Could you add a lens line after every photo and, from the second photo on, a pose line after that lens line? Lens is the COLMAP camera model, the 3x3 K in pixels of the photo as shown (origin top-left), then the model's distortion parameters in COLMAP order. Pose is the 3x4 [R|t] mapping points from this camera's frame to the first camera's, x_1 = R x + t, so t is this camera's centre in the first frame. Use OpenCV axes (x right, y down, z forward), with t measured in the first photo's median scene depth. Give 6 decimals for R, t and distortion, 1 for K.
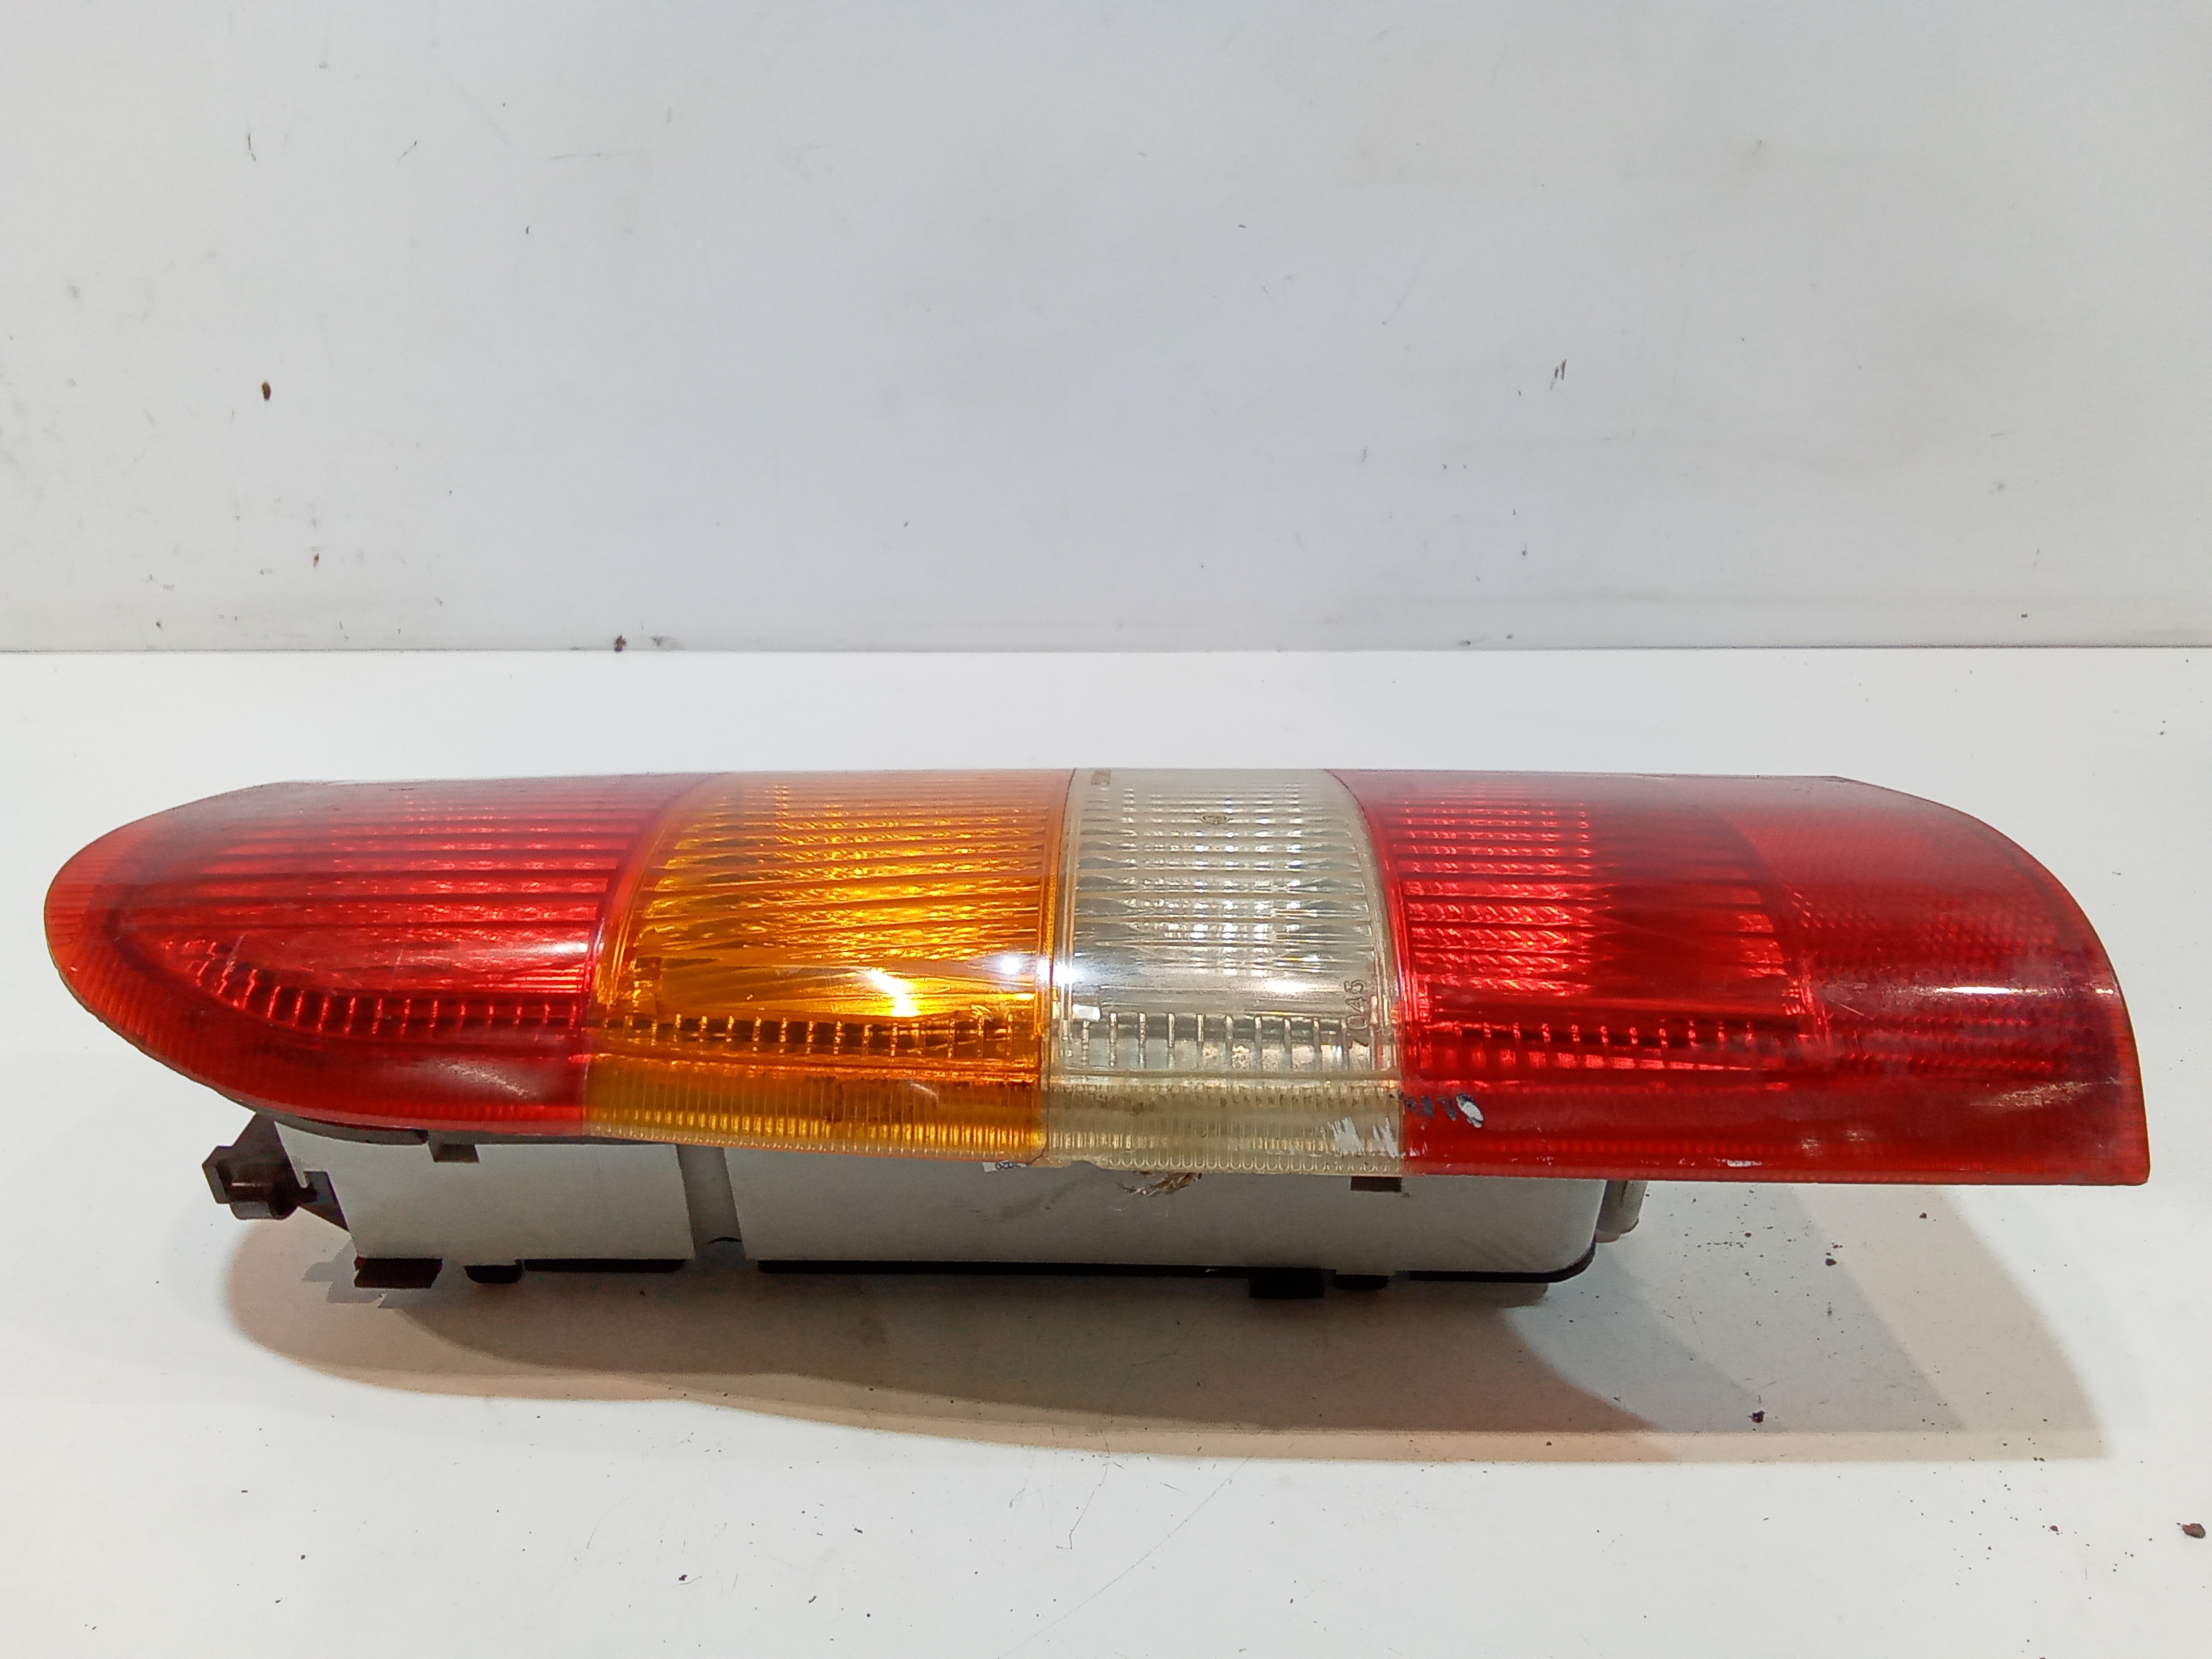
lens RADIAL K [[1558.3, 0, 1104.7], [0, 1558.3, 821.2], [0, 0, 1]] dist [0.027142, -0.044750]
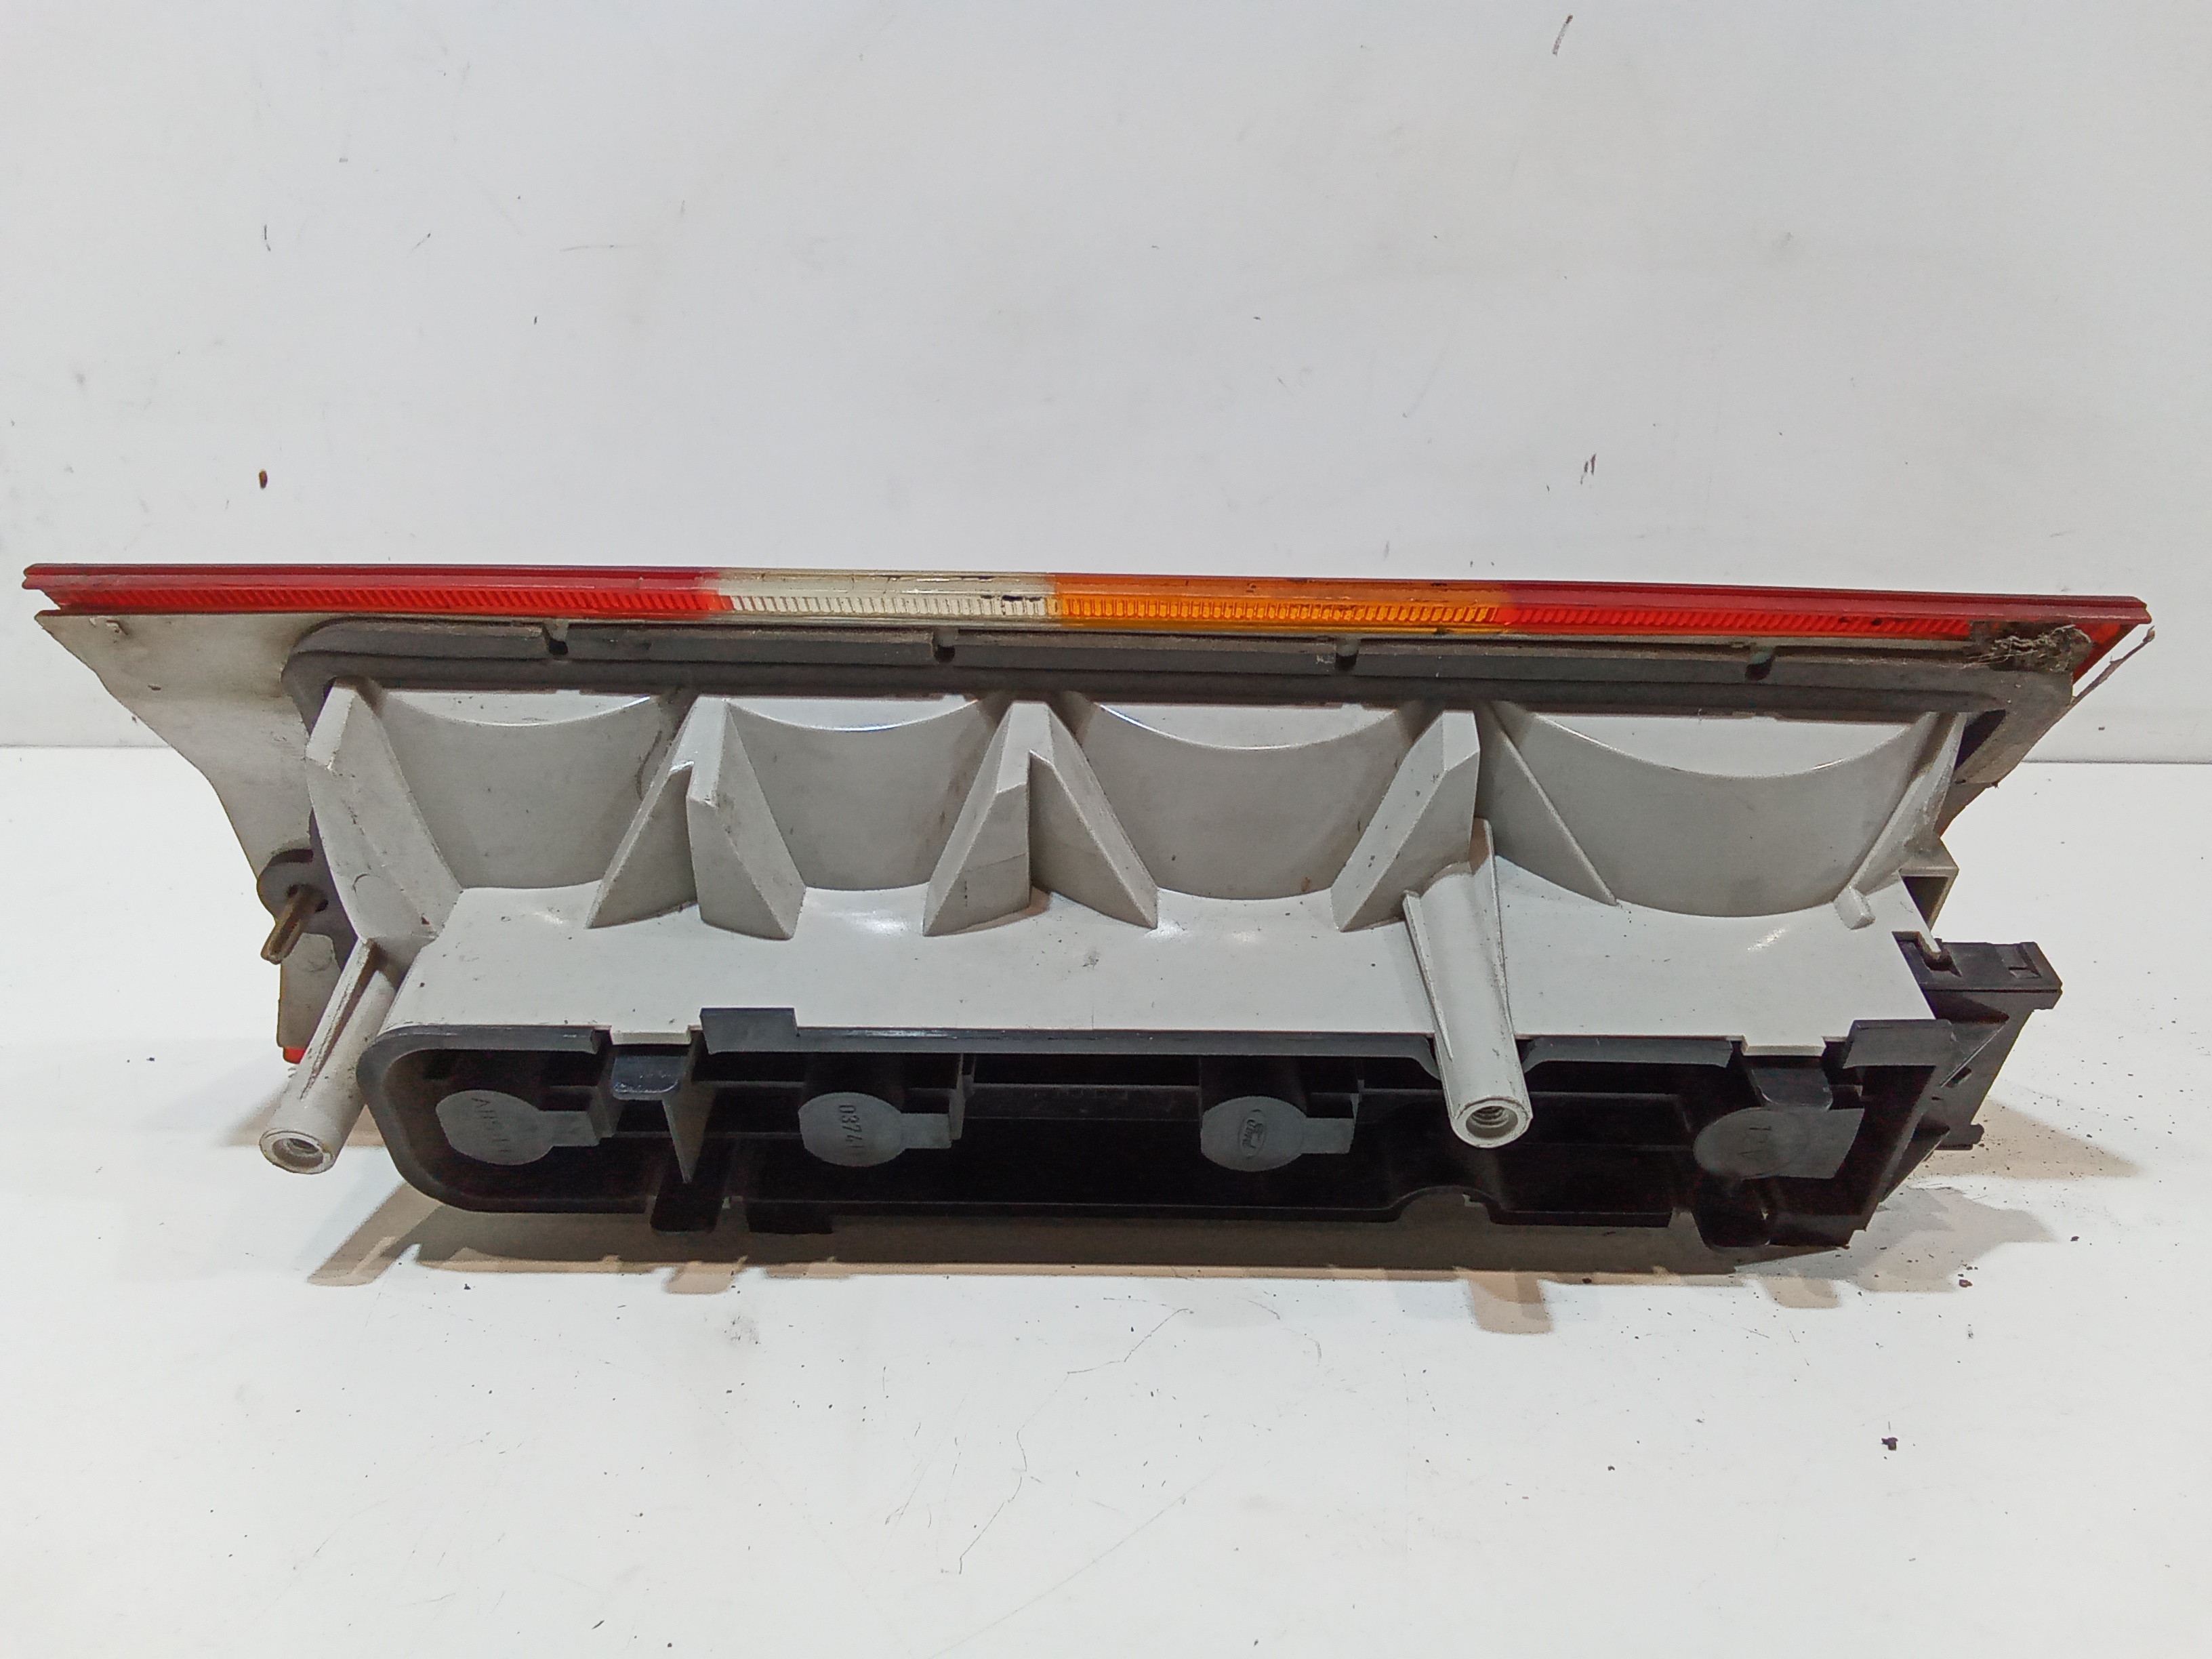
lens RADIAL K [[1558.3, 0, 1107.8], [0, 1558.3, 812.4], [0, 0, 1]] dist [0.027142, -0.044750]
pose [[0.999593, 0.010151, -0.026669, 0.022415], [-0.014263, 0.987199, -0.158854, 0.079790], [0.024715, 0.159169, 0.986942, 0.076856]]
